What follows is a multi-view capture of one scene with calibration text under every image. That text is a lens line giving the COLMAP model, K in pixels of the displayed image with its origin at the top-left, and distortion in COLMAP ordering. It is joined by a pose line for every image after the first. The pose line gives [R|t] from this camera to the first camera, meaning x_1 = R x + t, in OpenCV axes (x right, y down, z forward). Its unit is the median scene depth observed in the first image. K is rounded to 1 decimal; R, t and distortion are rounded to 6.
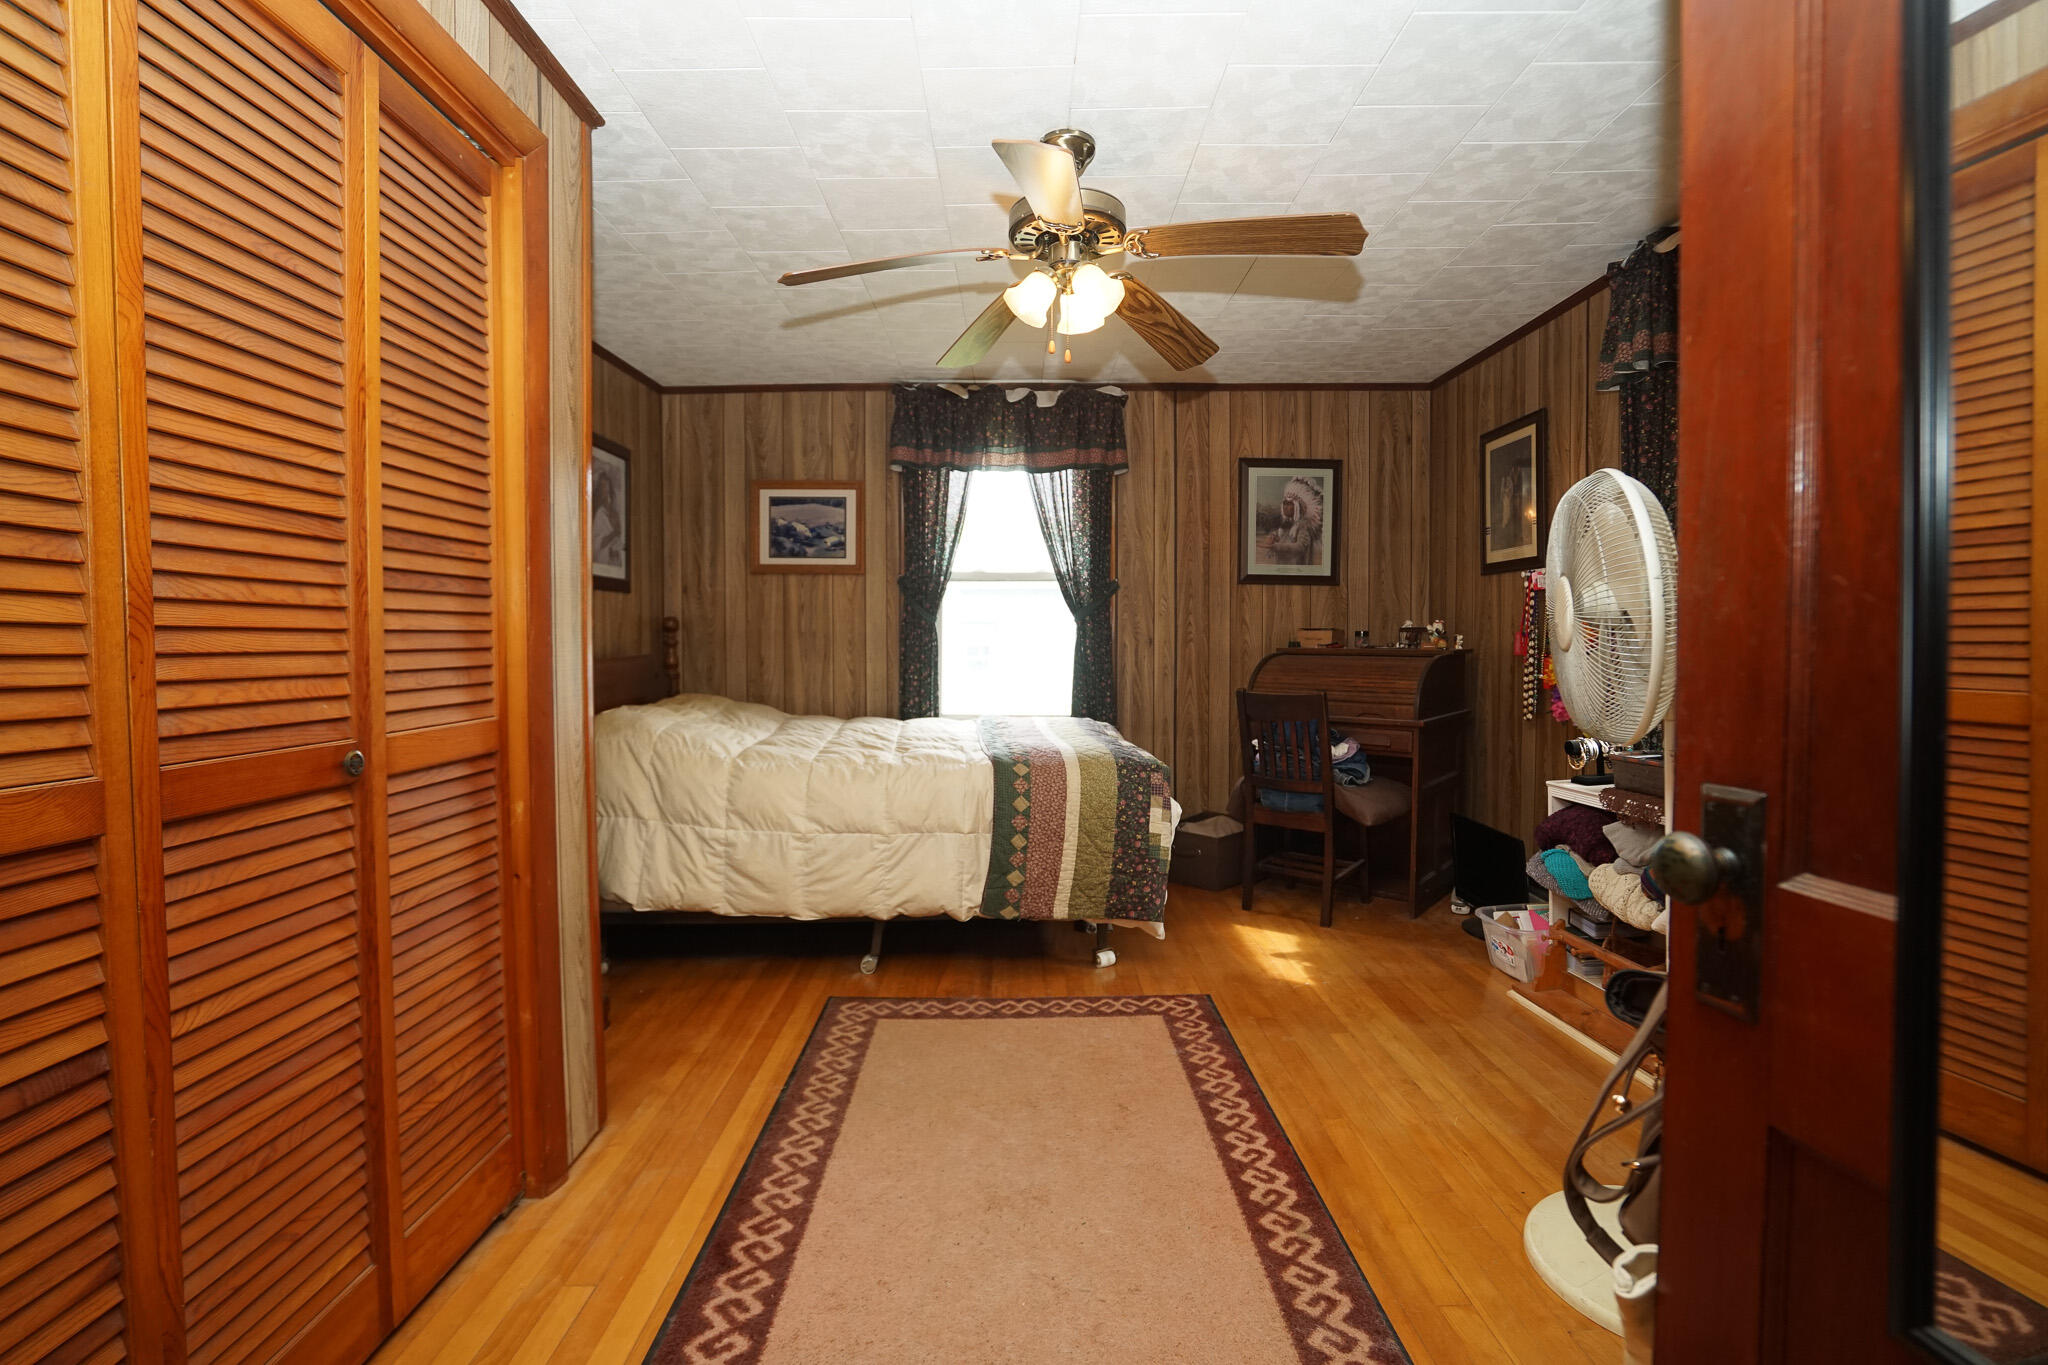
lens RADIAL K [[964.4, 0, 1005.5], [0, 964.4, 681.4], [0, 0, 1]] dist [-0.050408, 0.020437]
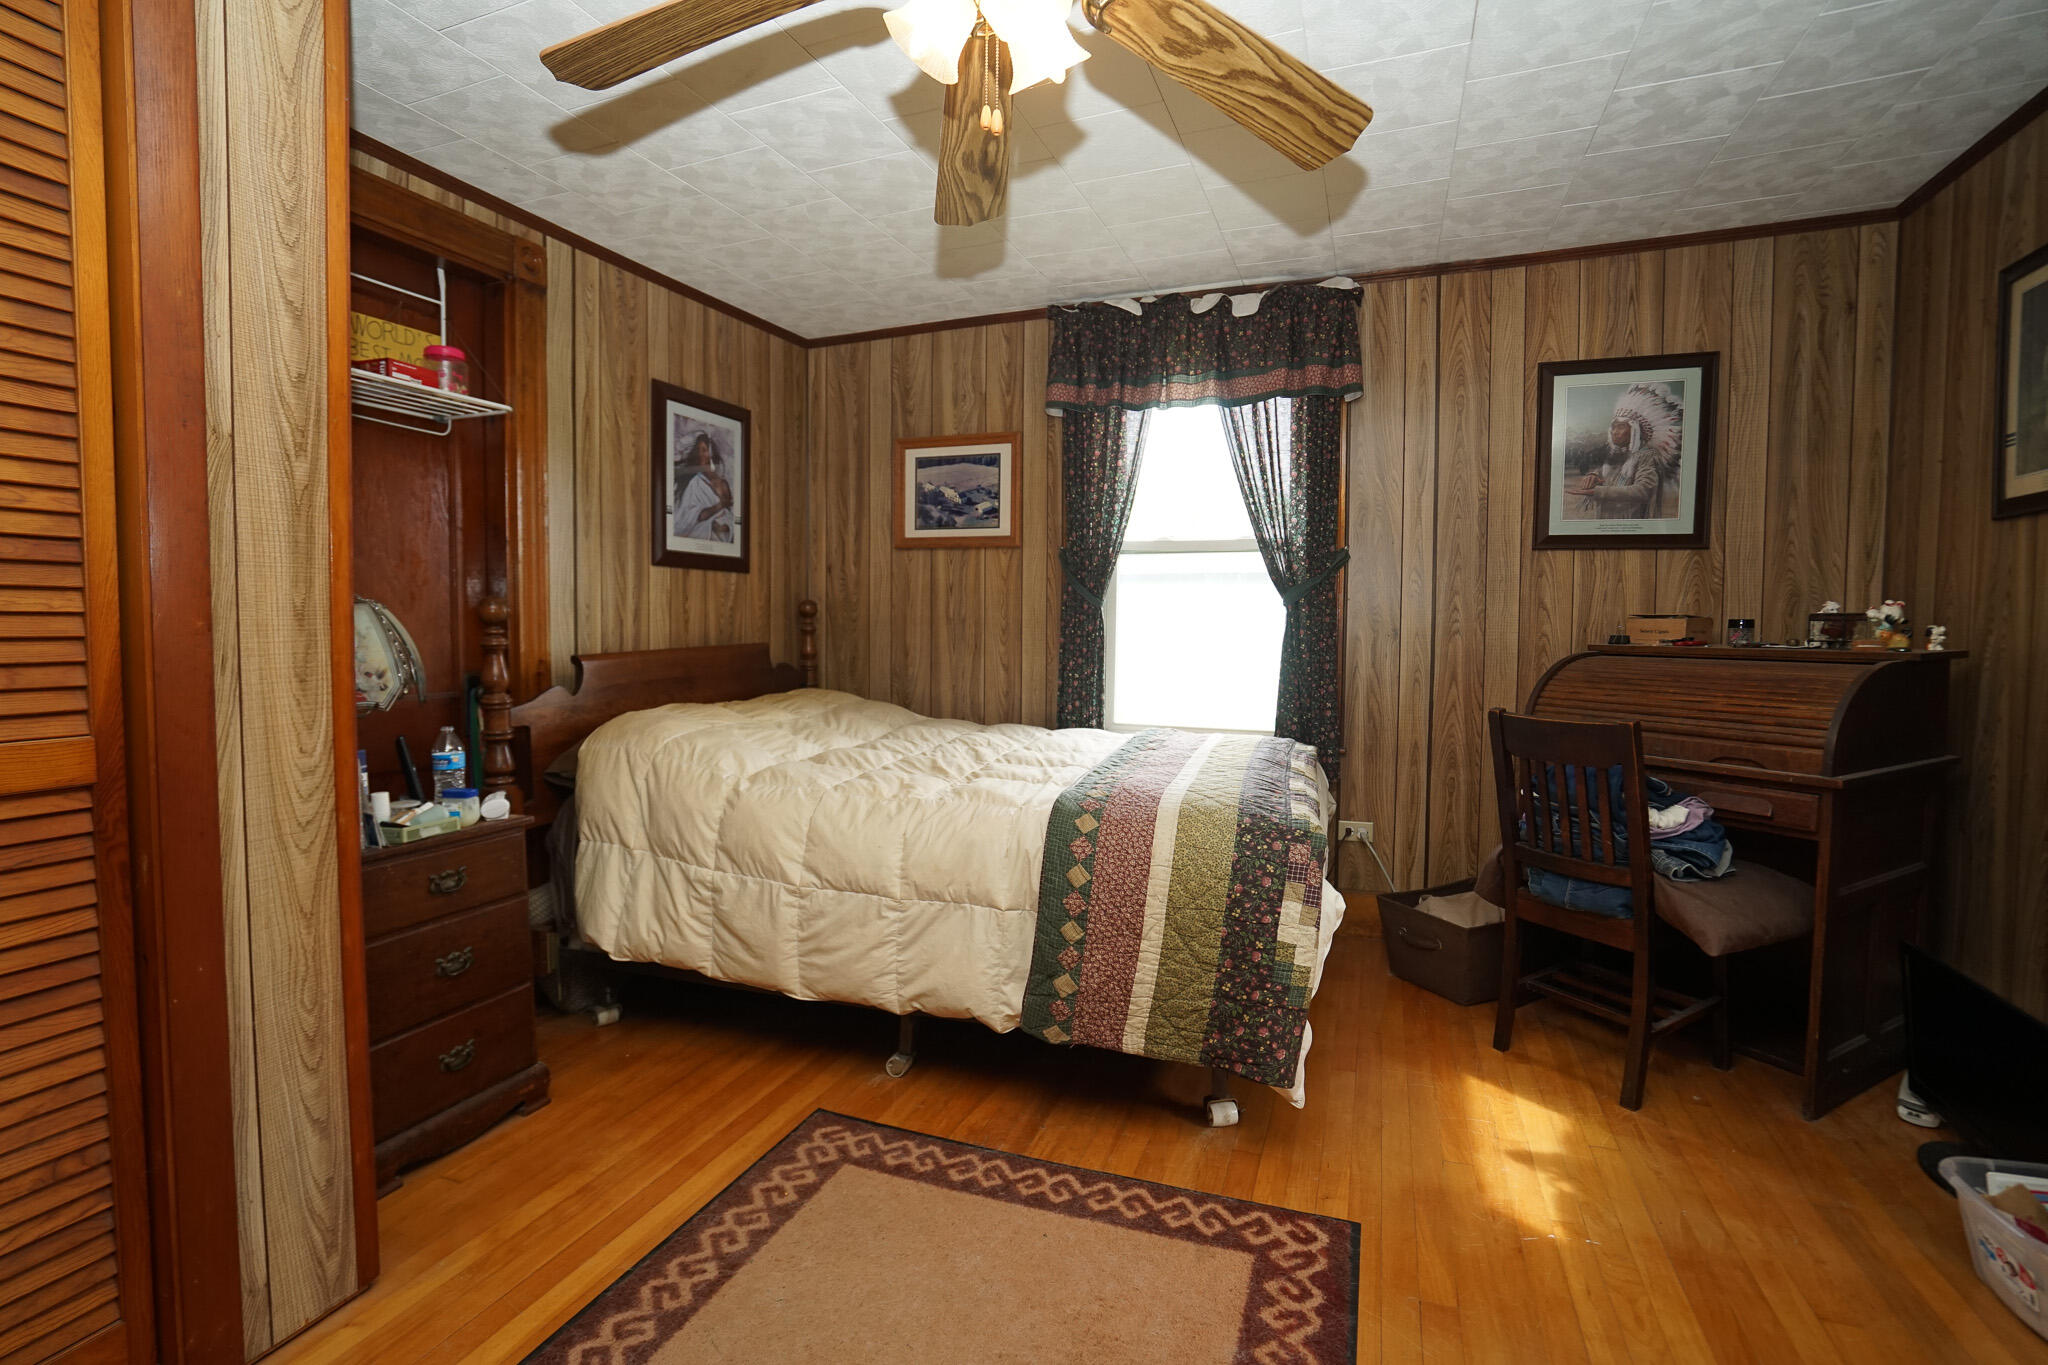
lens RADIAL K [[964.4, 0, 993.1], [0, 964.4, 679.4], [0, 0, 1]] dist [-0.050408, 0.020437]
pose [[0.932068, 0.025534, -0.361382, 0.152566], [-0.021292, 0.999650, 0.015715, -0.013957], [0.361657, -0.006953, 0.932285, 0.273947]]
